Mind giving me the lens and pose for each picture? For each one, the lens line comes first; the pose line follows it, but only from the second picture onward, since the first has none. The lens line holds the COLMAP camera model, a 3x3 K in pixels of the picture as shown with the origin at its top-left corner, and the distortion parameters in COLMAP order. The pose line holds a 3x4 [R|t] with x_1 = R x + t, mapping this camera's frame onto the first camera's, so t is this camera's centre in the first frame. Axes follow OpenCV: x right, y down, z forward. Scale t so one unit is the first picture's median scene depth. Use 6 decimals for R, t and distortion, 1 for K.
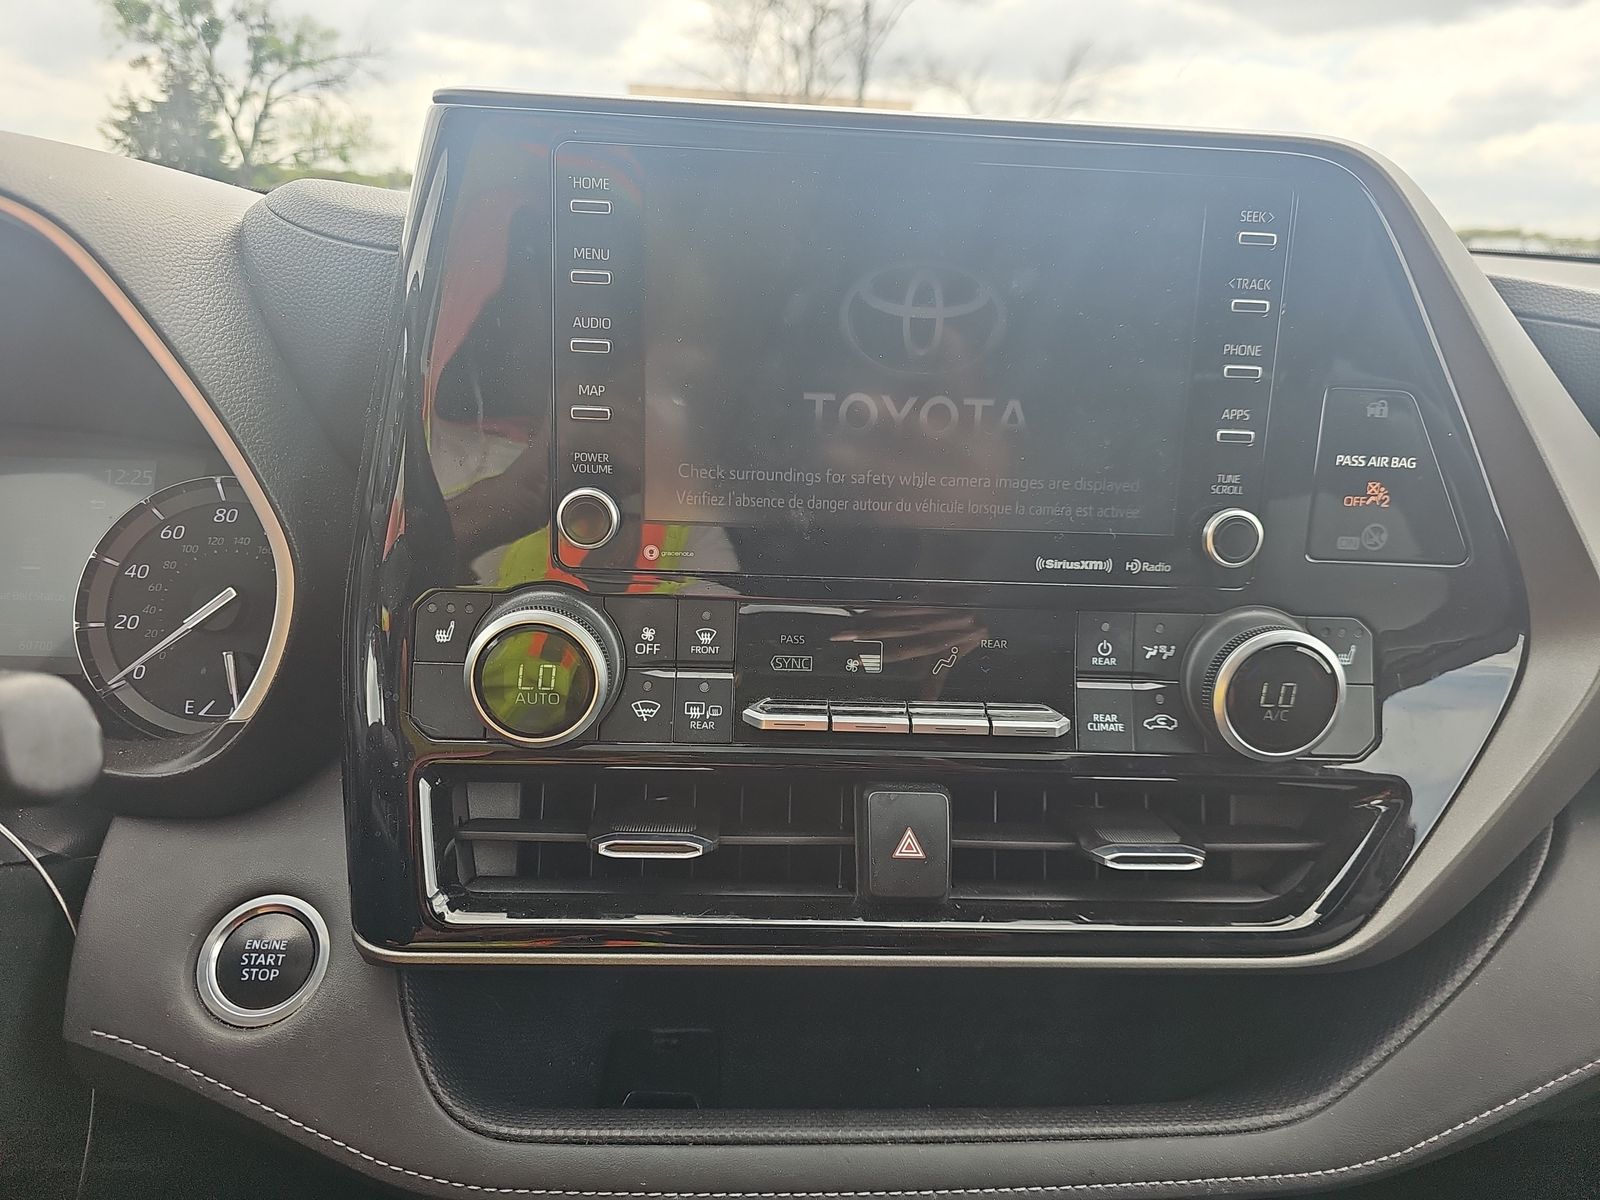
lens RADIAL K [[1070.4, 0, 800.0], [0, 1070.4, 600.0], [0, 0, 1]] dist [-0.004773, -0.002933]
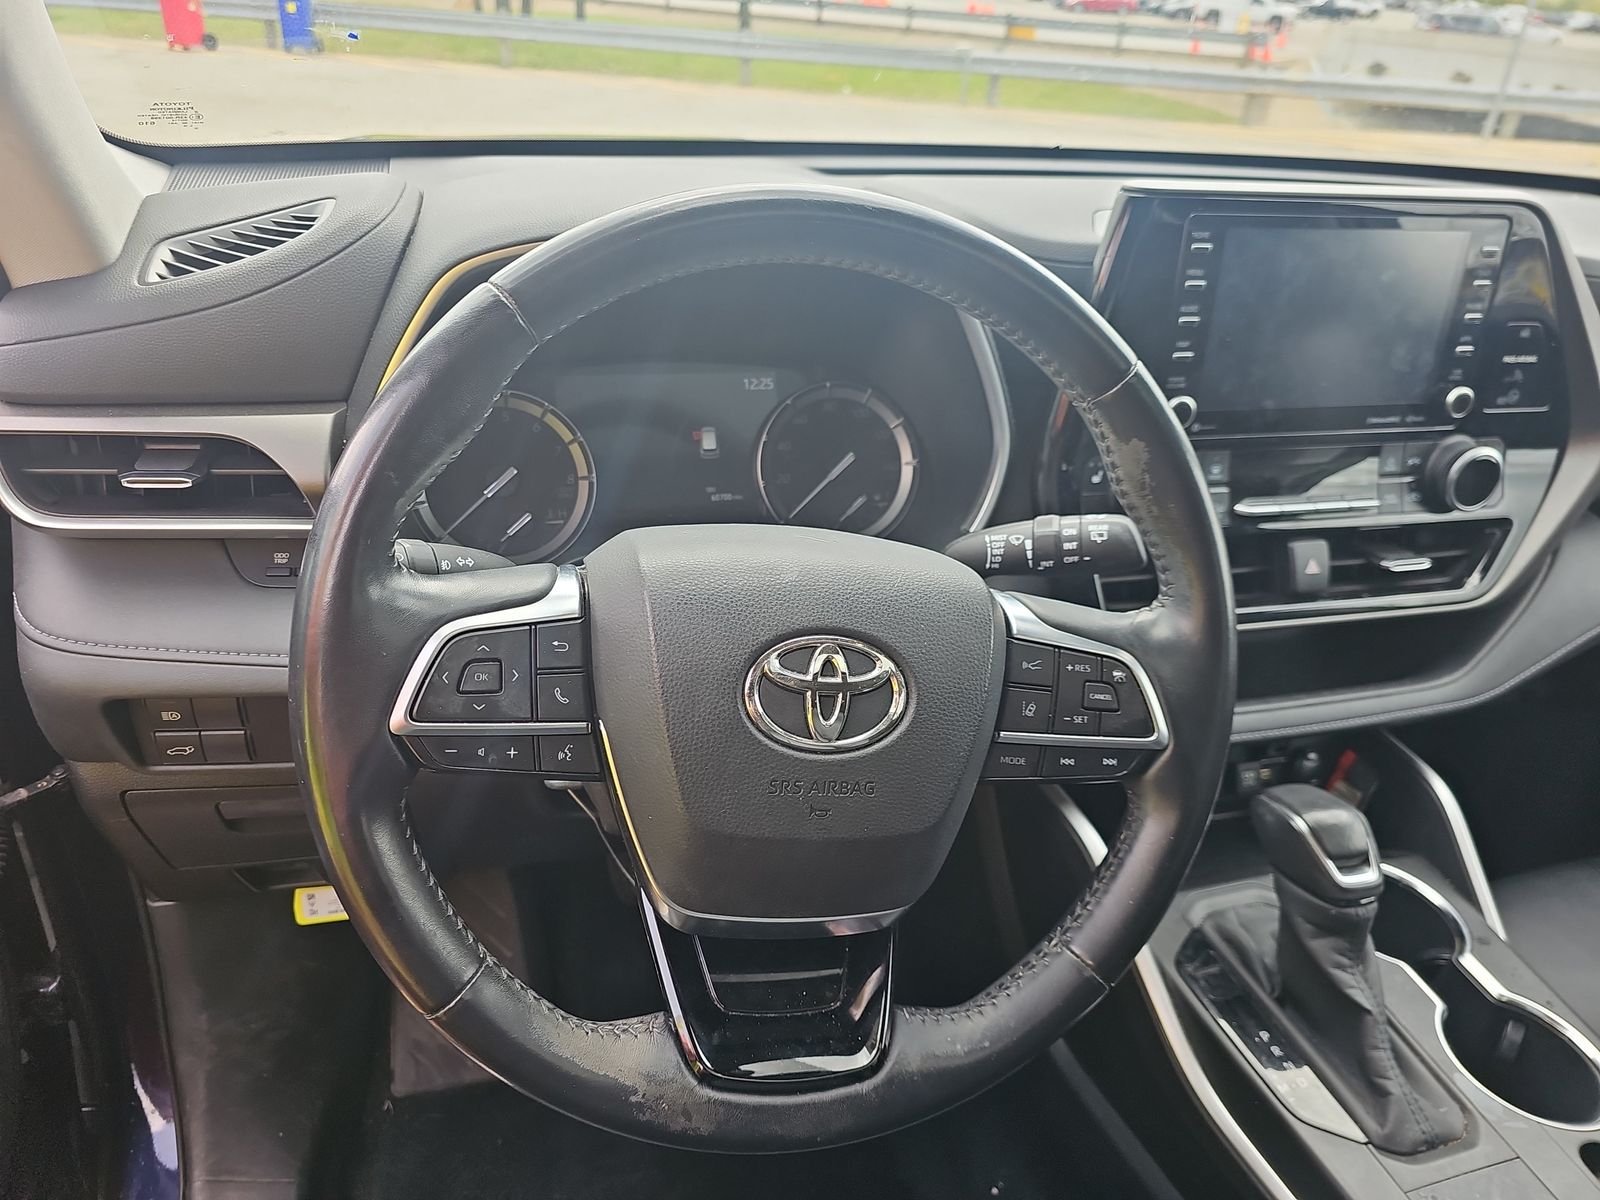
lens RADIAL K [[1070.4, 0, 800.0], [0, 1070.4, 600.0], [0, 0, 1]] dist [-0.004773, -0.002933]
pose [[0.977244, -0.092890, 0.190695, -1.173541], [0.050415, 0.974966, 0.216563, -0.186451], [-0.206038, -0.202021, 0.957463, -0.709256]]
